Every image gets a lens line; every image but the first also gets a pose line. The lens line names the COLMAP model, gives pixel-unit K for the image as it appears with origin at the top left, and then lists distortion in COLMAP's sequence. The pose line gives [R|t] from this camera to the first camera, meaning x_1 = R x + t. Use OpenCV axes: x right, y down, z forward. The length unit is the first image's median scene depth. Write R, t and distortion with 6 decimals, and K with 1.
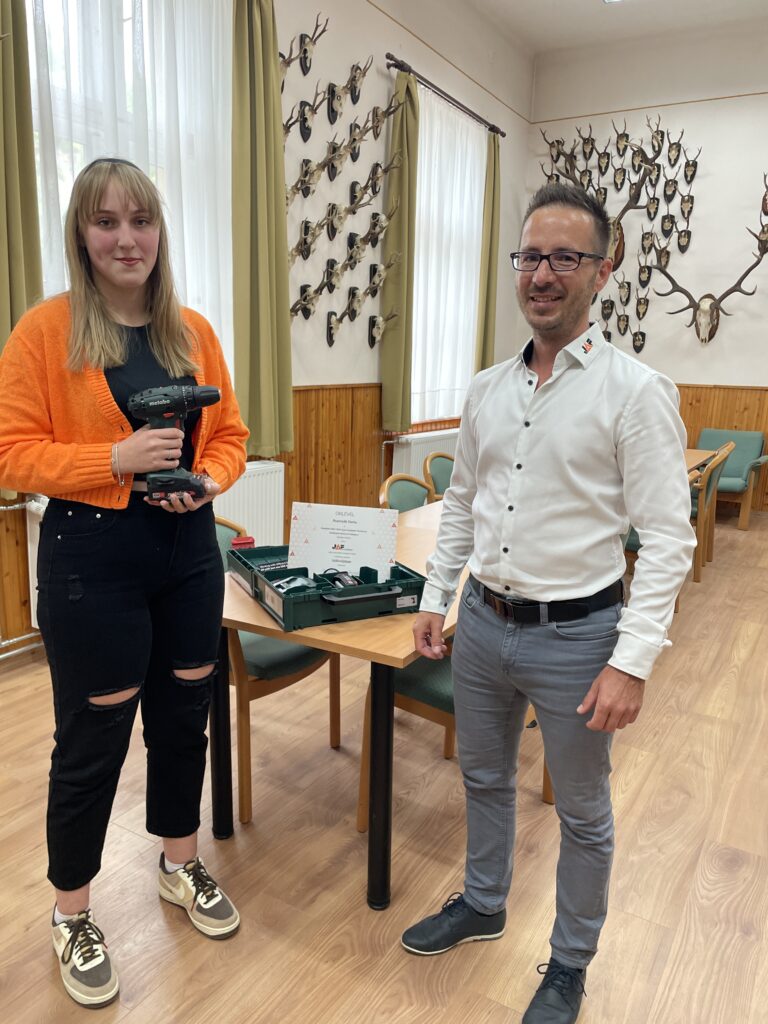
lens RADIAL K [[775.7, 0, 384.0], [0, 775.7, 512.0], [0, 0, 1]] dist [0.049079, -0.008376]
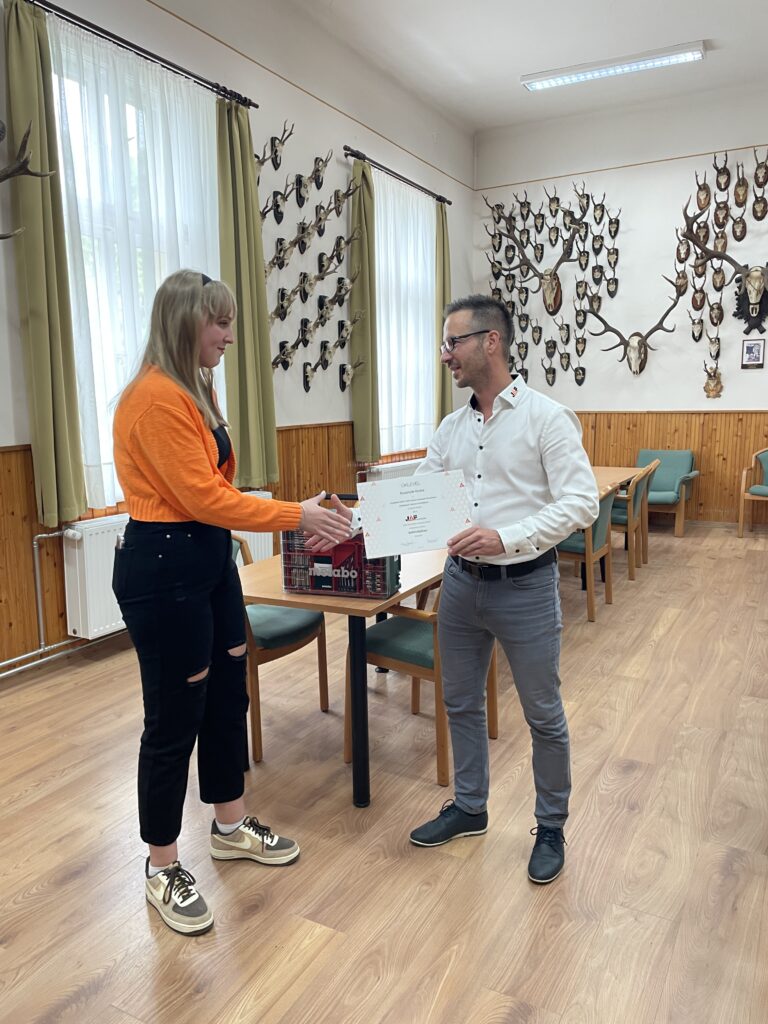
lens RADIAL K [[775.7, 0, 384.0], [0, 775.7, 512.0], [0, 0, 1]] dist [0.049079, -0.008376]
pose [[0.998649, -0.045541, 0.025040, 0.008787], [0.046713, 0.997735, -0.048393, 0.027925], [-0.022780, 0.049497, 0.998514, -0.153252]]
